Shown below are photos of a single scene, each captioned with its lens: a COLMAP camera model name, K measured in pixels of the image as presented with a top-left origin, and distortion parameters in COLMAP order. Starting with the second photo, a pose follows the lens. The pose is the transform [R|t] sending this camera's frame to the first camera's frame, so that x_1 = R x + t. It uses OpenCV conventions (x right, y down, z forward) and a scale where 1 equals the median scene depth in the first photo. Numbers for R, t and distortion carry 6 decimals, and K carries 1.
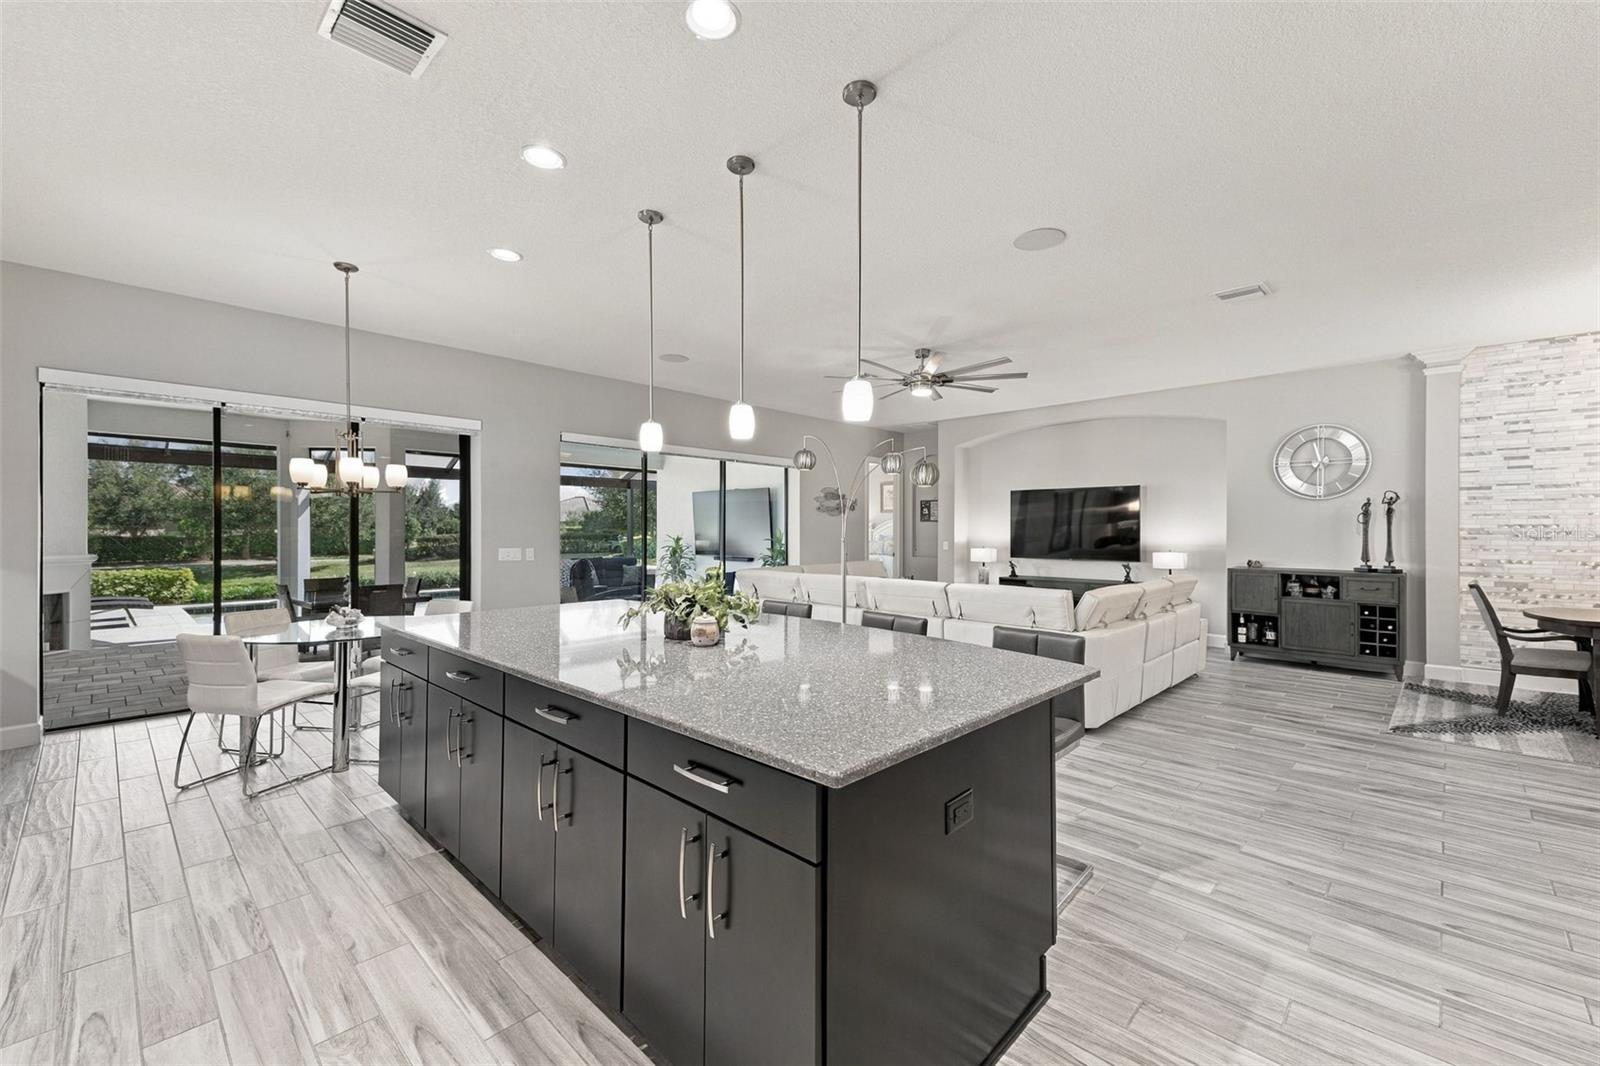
lens RADIAL K [[659.2, 0, 796.6], [0, 659.2, 532.7], [0, 0, 1]] dist [0.024534, -0.000124]
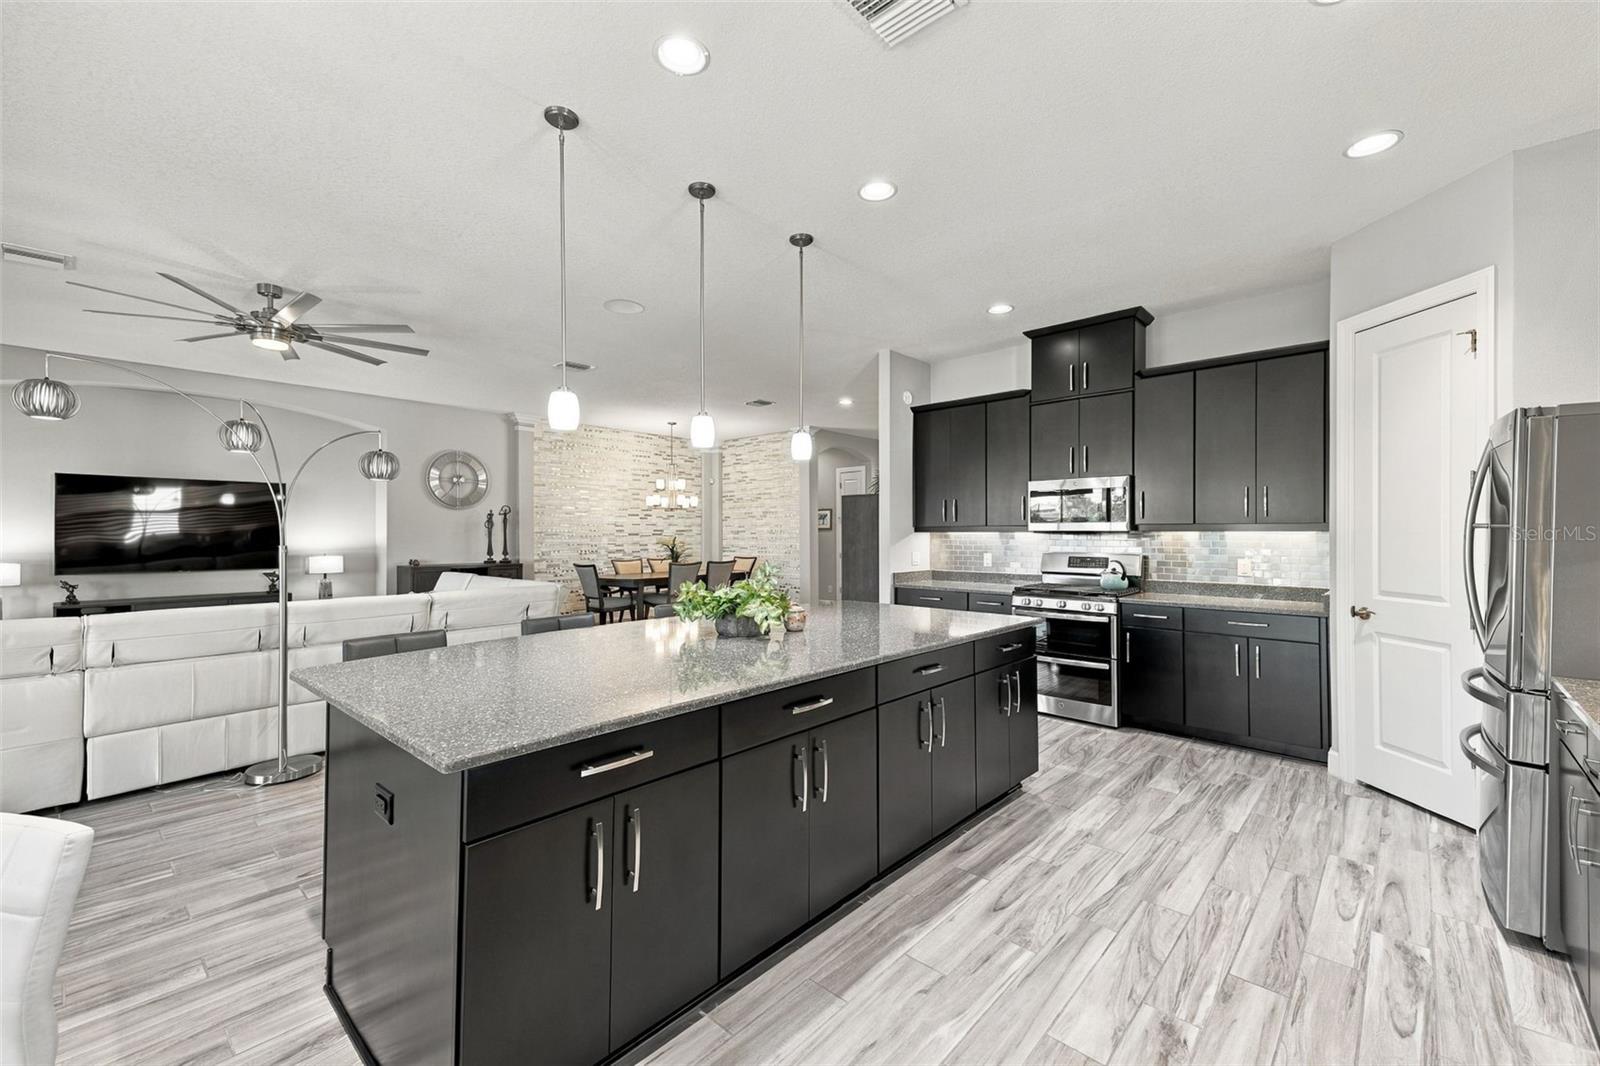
lens RADIAL K [[659.2, 0, 793.7], [0, 659.2, 534.2], [0, 0, 1]] dist [0.024534, -0.000124]
pose [[-0.024395, -0.000233, 0.999702, -0.574307], [0.005423, 0.999985, 0.000365, 0.001241], [-0.999688, 0.005430, -0.024393, 0.441619]]
